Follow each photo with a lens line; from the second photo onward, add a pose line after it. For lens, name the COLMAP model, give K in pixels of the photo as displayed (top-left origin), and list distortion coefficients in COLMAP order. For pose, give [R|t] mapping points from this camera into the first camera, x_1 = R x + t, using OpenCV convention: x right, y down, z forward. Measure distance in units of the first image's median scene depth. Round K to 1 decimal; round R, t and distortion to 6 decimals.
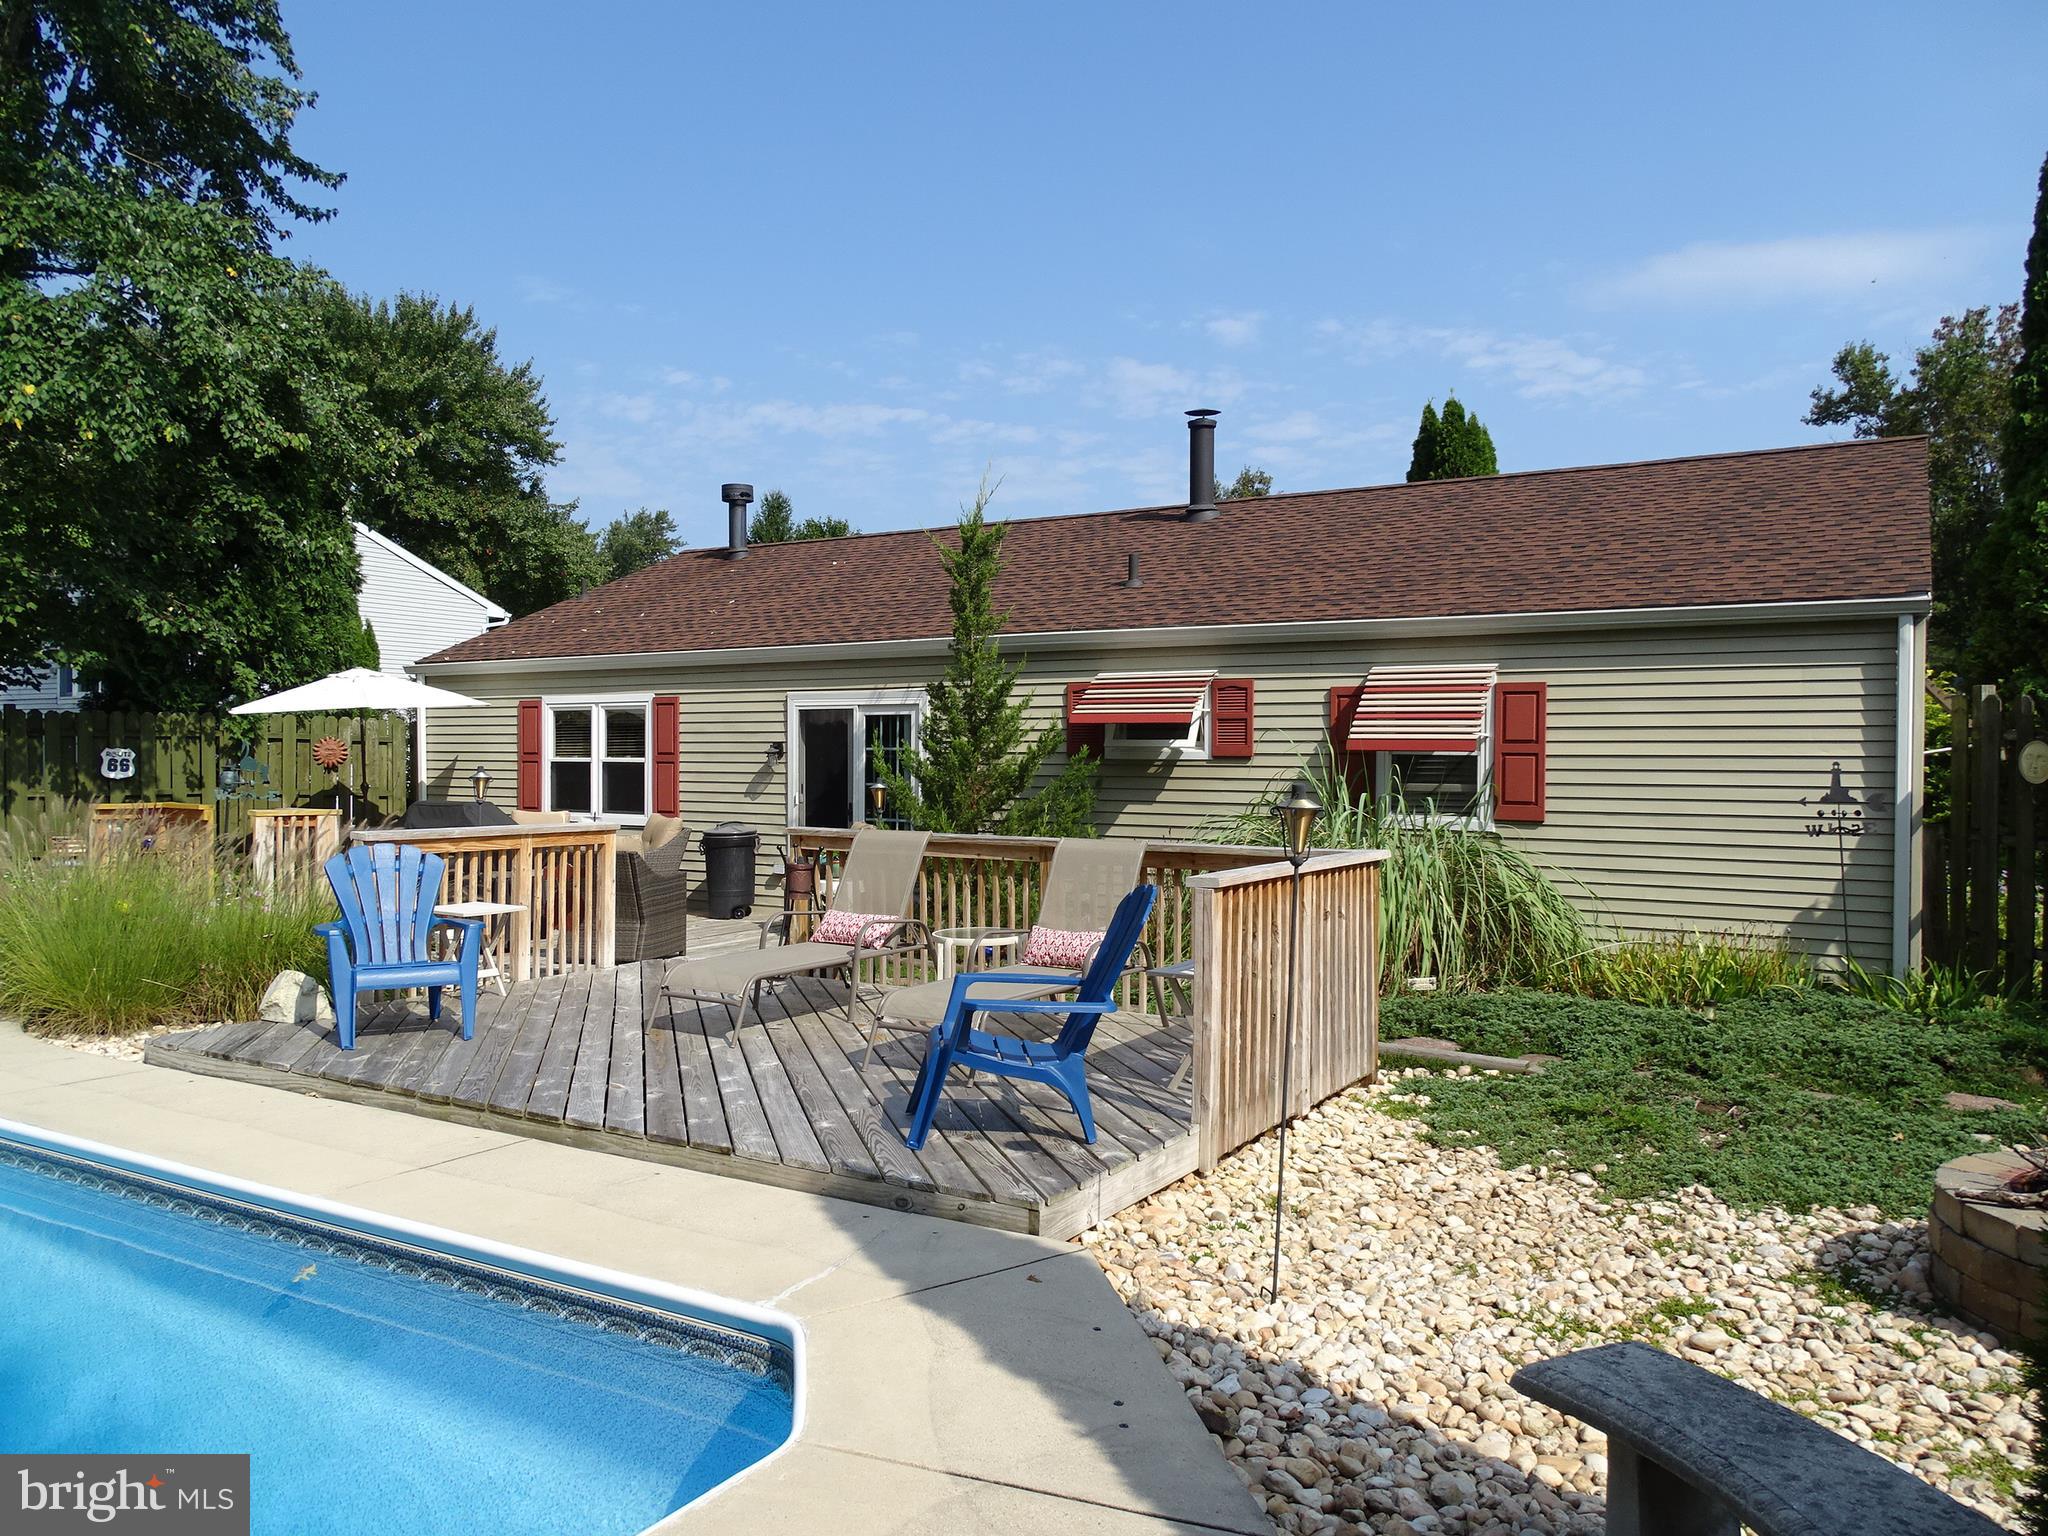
lens RADIAL K [[1461.7, 0, 1031.1], [0, 1461.7, 757.5], [0, 0, 1]] dist [-0.005110, 0.007079]
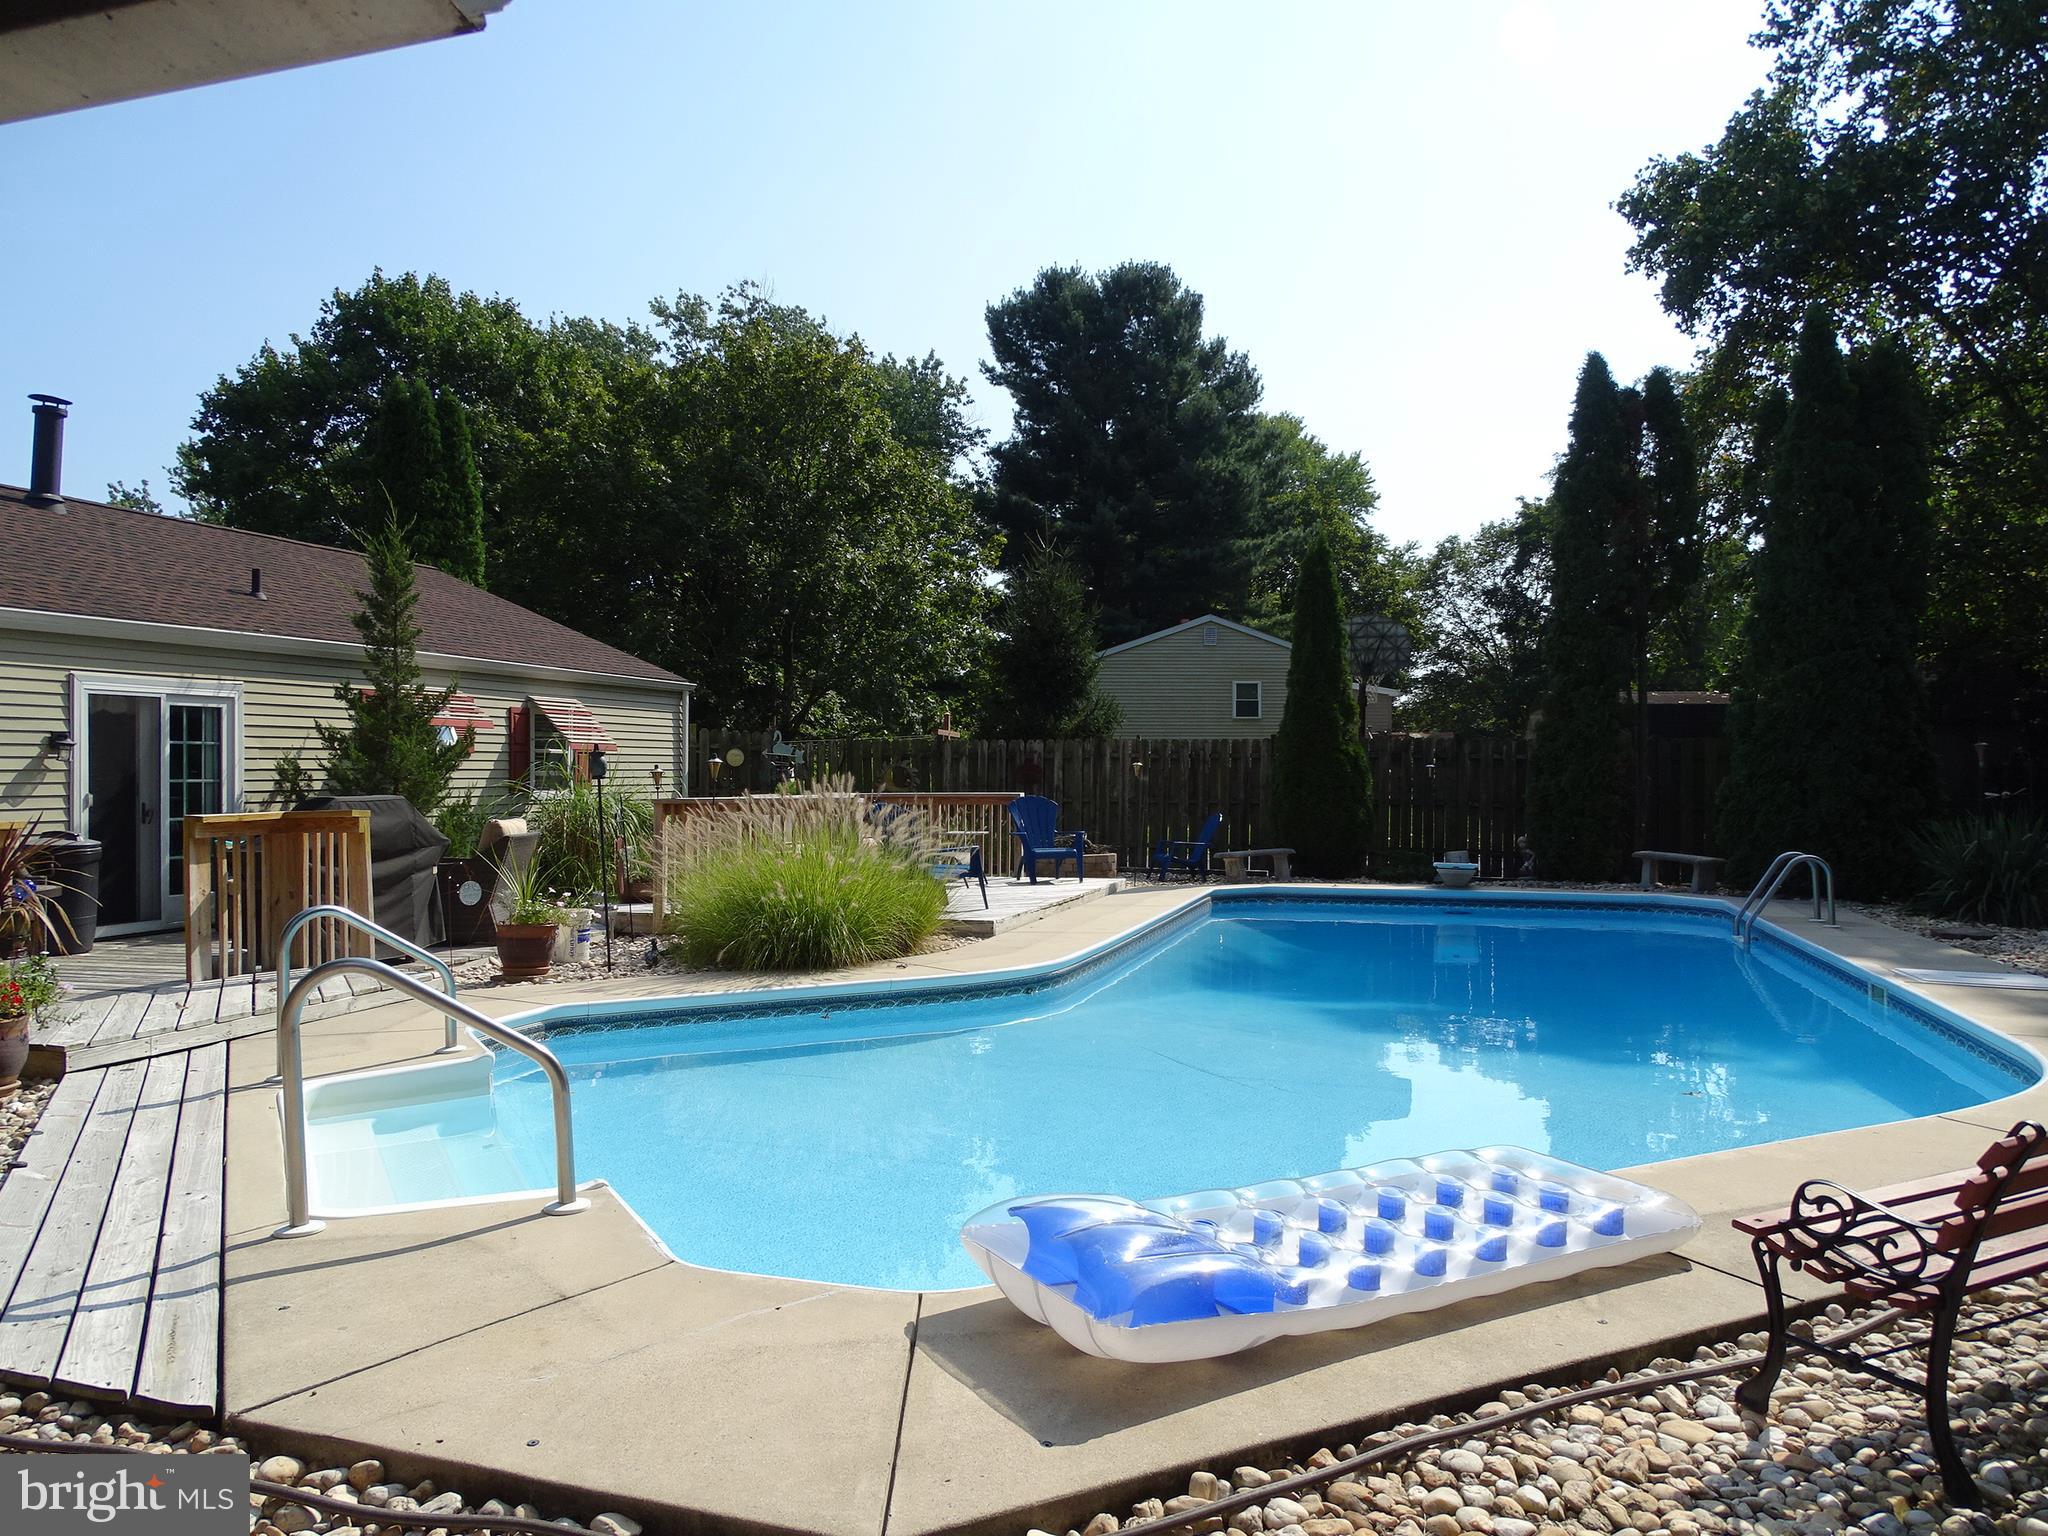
lens RADIAL K [[1461.7, 0, 1031.1], [0, 1461.7, 757.5], [0, 0, 1]] dist [-0.005110, 0.007079]
pose [[-0.242547, 0.006942, 0.970115, -0.970141], [0.009415, 0.999944, -0.004801, 0.010981], [-0.970094, 0.007969, -0.242599, 0.603019]]
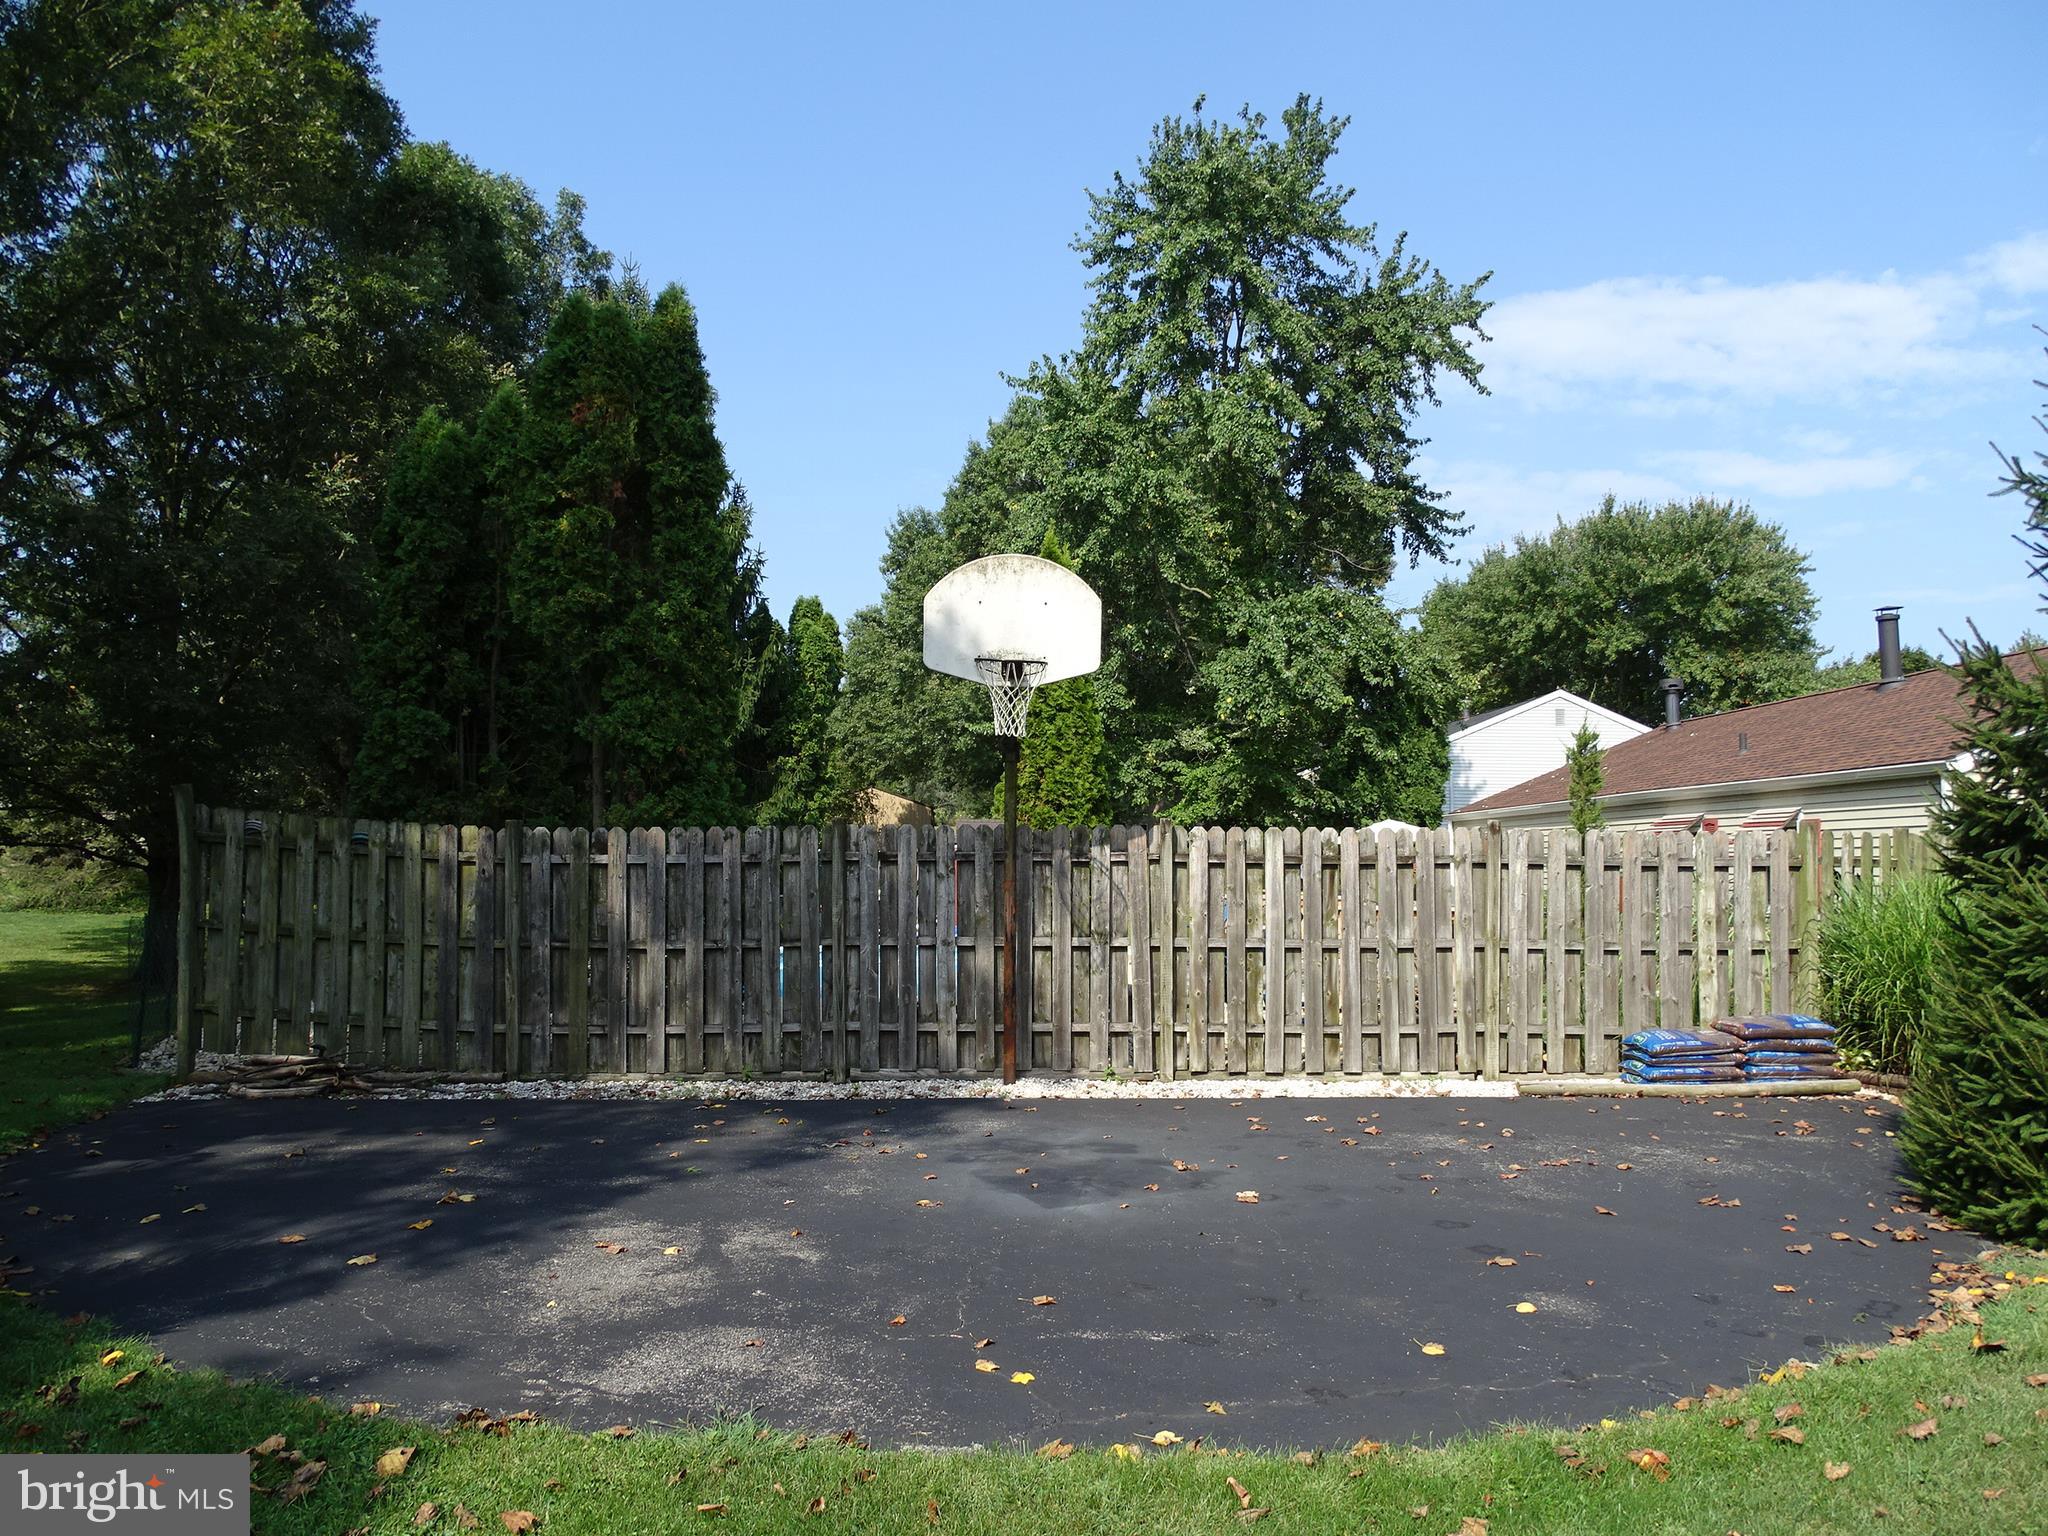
lens RADIAL K [[1461.7, 0, 1031.1], [0, 1461.7, 757.5], [0, 0, 1]] dist [-0.005110, 0.007079]
pose [[0.551848, -0.055027, -0.832127, 1.440361], [-0.012220, 0.997180, -0.074045, 0.002178], [0.833855, 0.051030, 0.549619, -0.679971]]
